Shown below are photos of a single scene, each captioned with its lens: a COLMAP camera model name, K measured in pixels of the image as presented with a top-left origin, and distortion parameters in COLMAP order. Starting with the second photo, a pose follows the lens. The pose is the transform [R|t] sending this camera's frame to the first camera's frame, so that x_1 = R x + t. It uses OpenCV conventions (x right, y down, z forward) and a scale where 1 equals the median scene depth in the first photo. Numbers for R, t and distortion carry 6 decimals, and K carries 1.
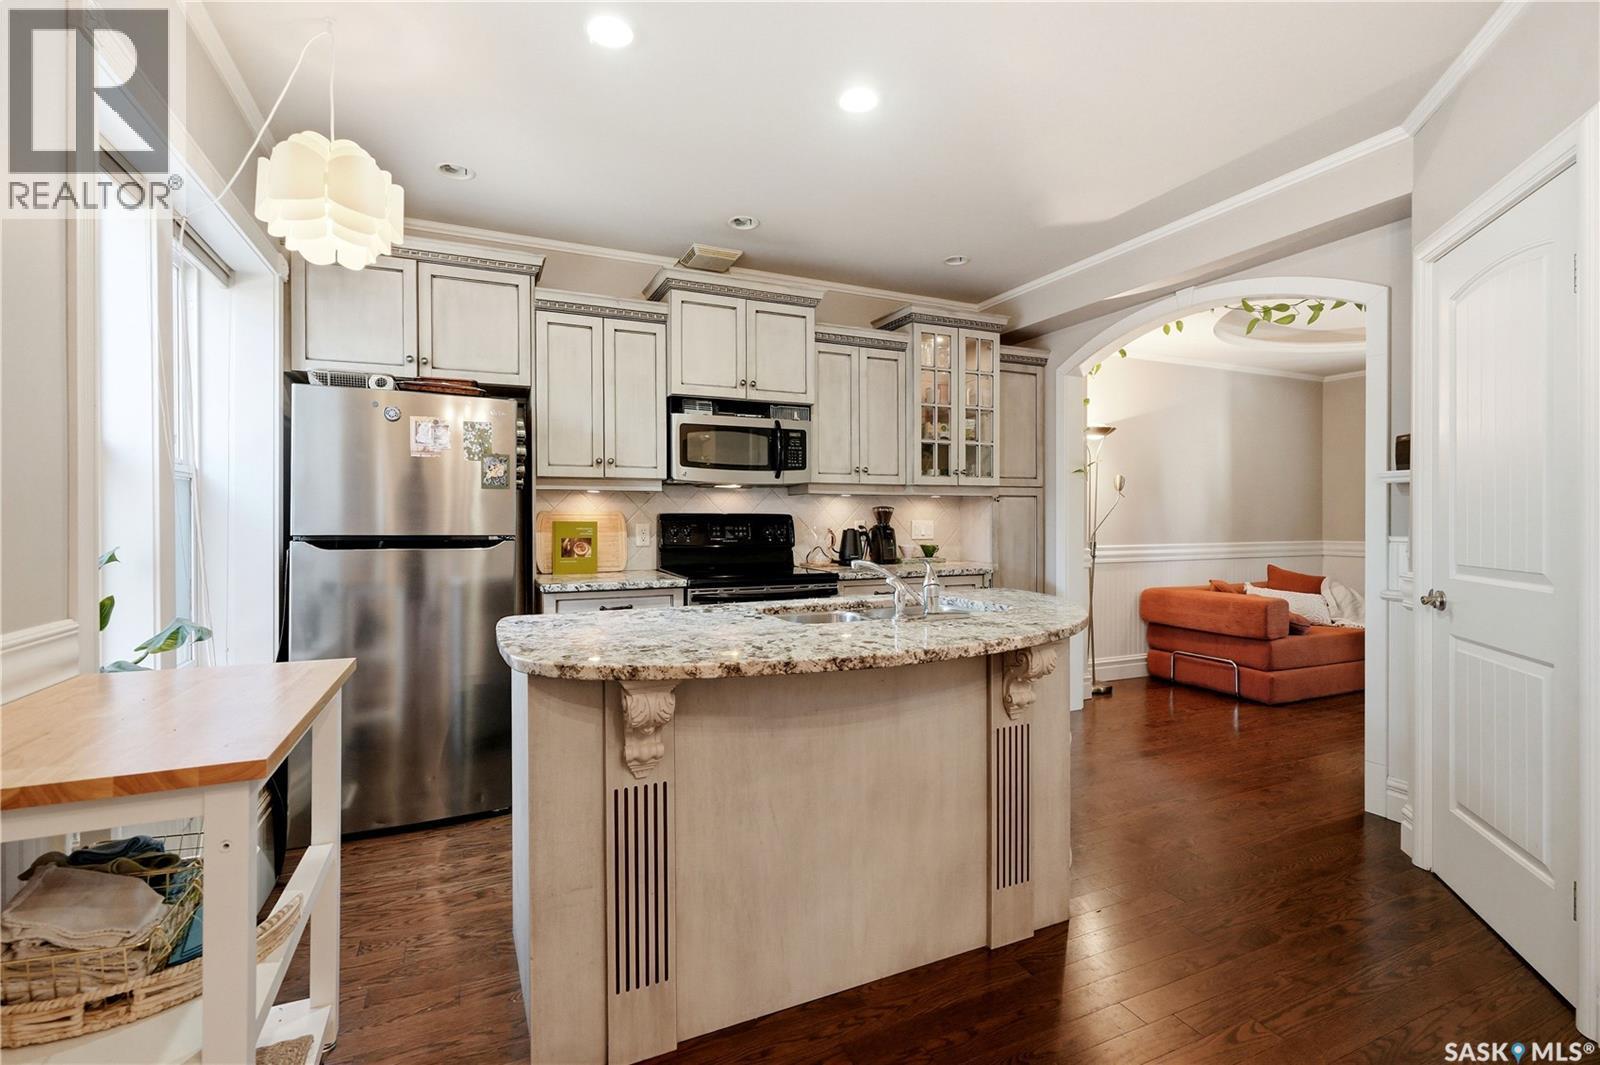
lens RADIAL K [[718.0, 0, 802.0], [0, 718.0, 528.3], [0, 0, 1]] dist [-0.002263, 0.000363]
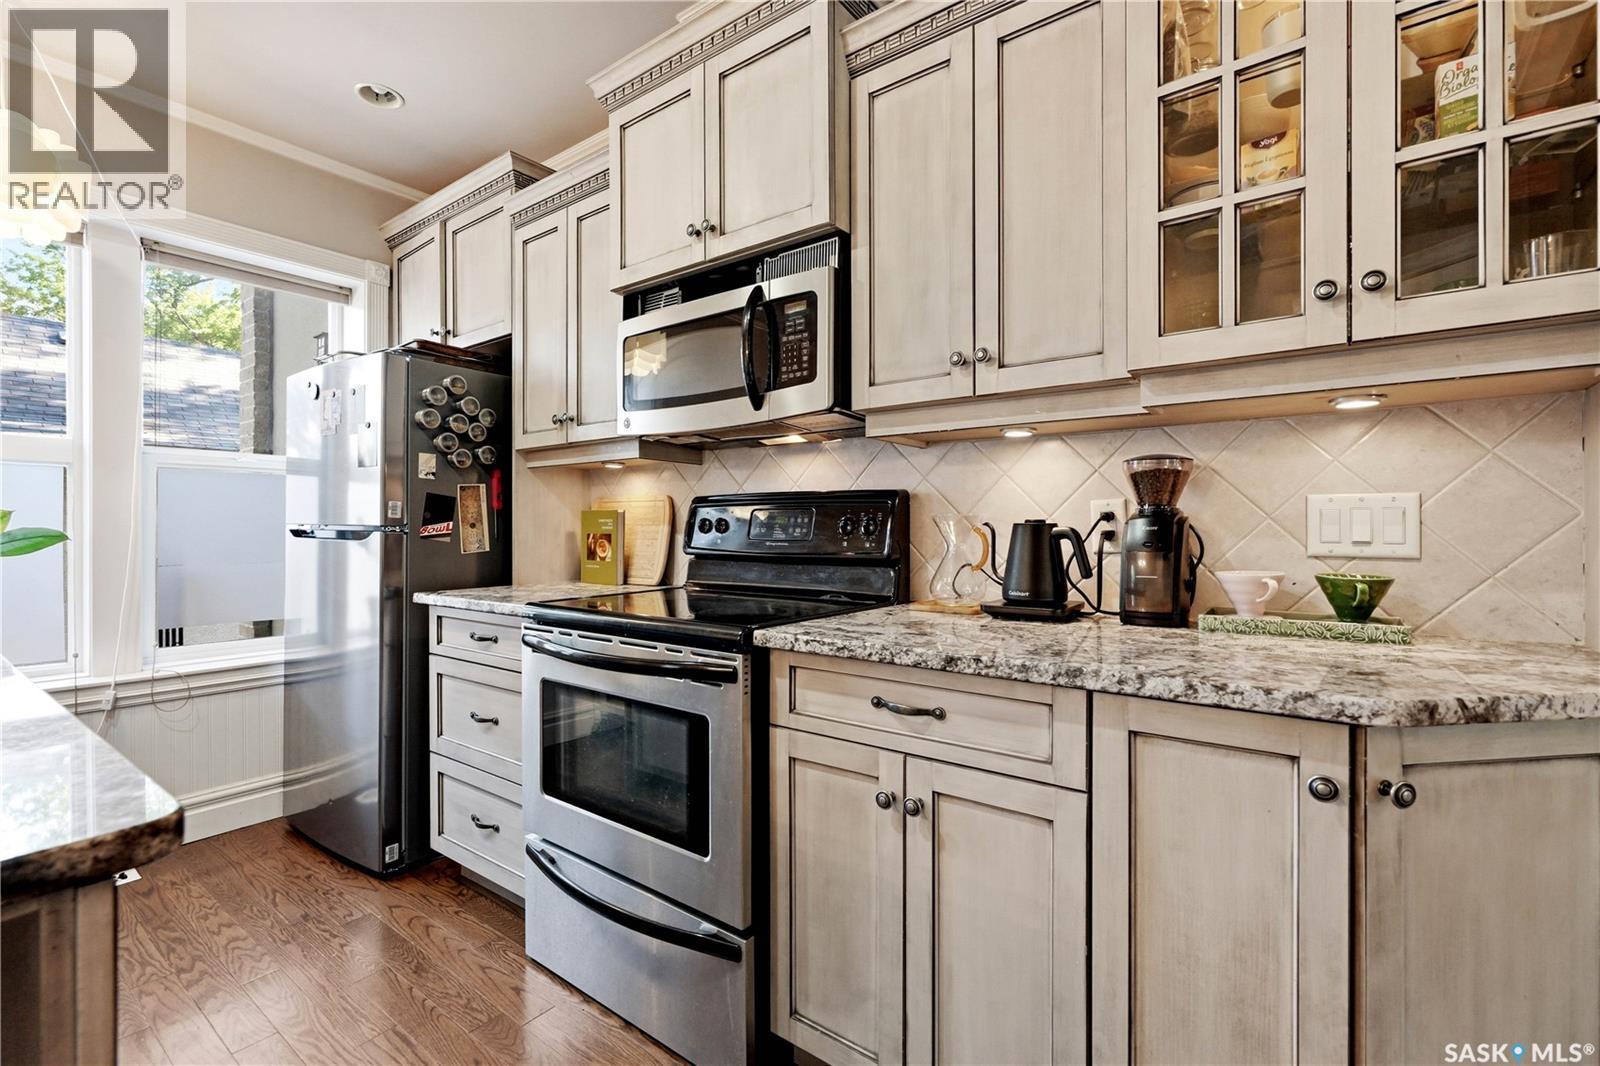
lens RADIAL K [[718.0, 0, 802.0], [0, 718.0, 528.8], [0, 0, 1]] dist [-0.002263, 0.000363]
pose [[0.473134, 0.001939, -0.880988, 0.389780], [-0.012343, 0.999914, -0.004429, 0.009035], [0.880904, 0.012970, 0.473117, 0.808417]]
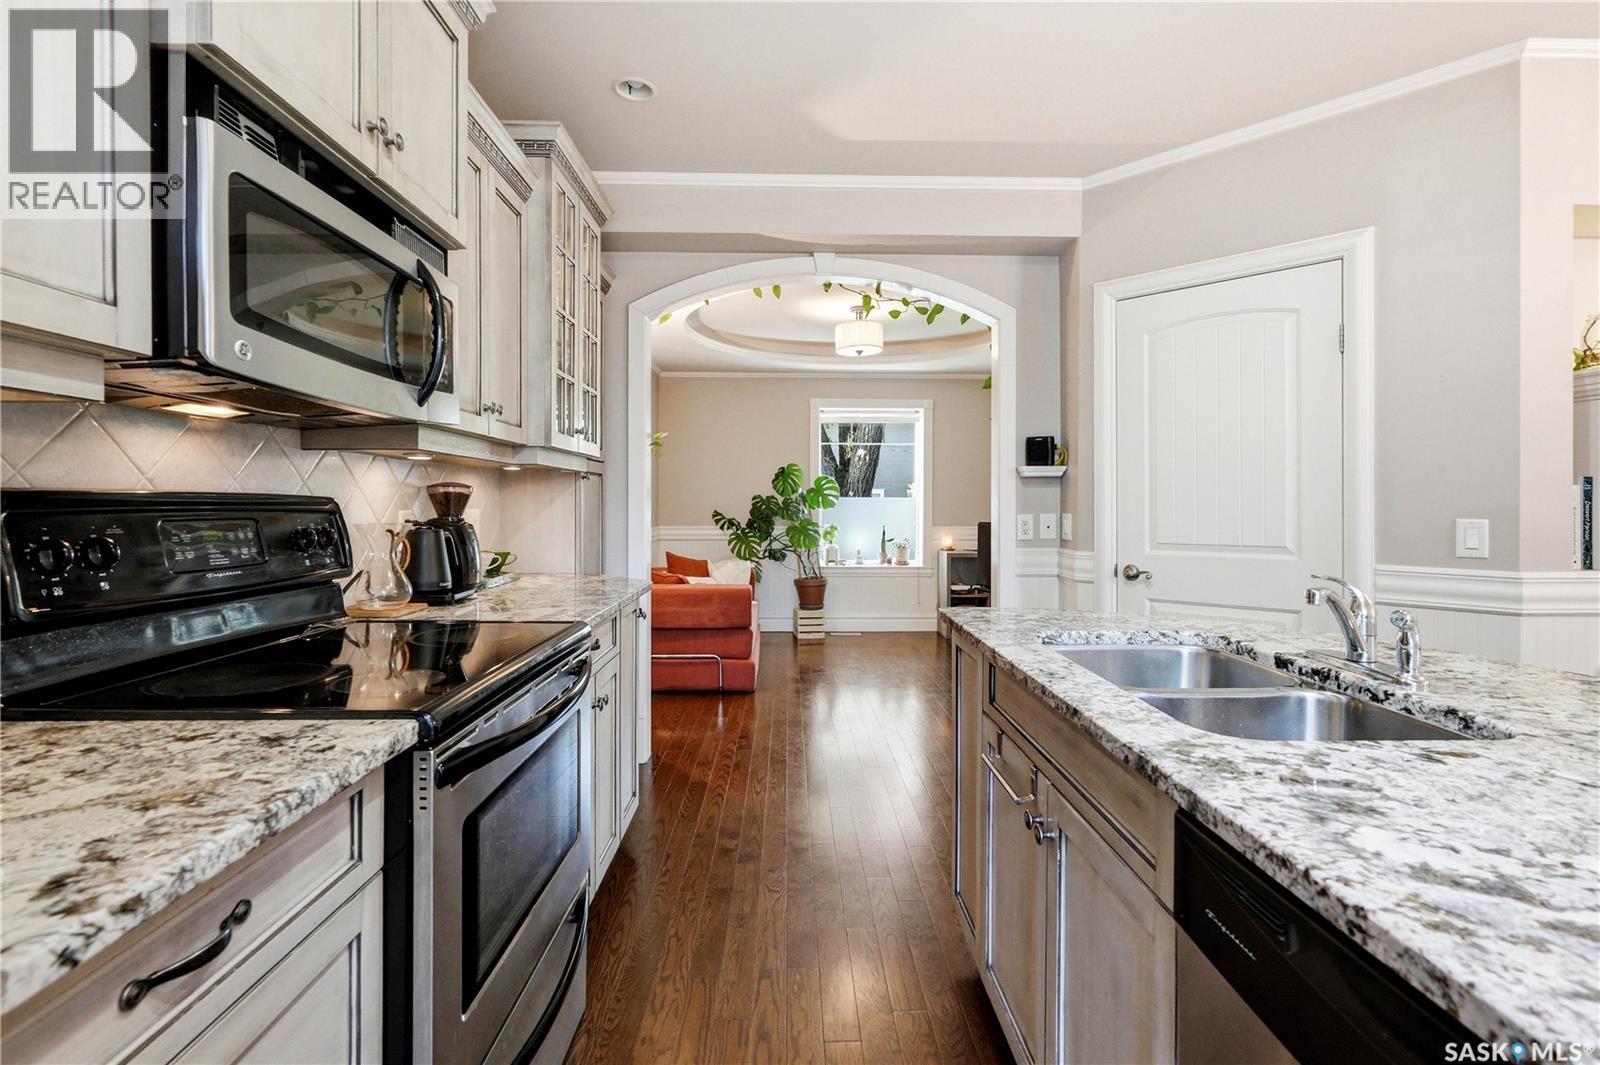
lens RADIAL K [[735.5, 0, 799.7], [0, 735.5, 502.7], [0, 0, 1]] dist [-0.000864, 0.000054]
pose [[0.400693, 0.003997, 0.916204, -0.326916], [0.010952, 0.999898, -0.009152, -0.010035], [-0.916147, 0.013702, 0.400608, 0.649837]]
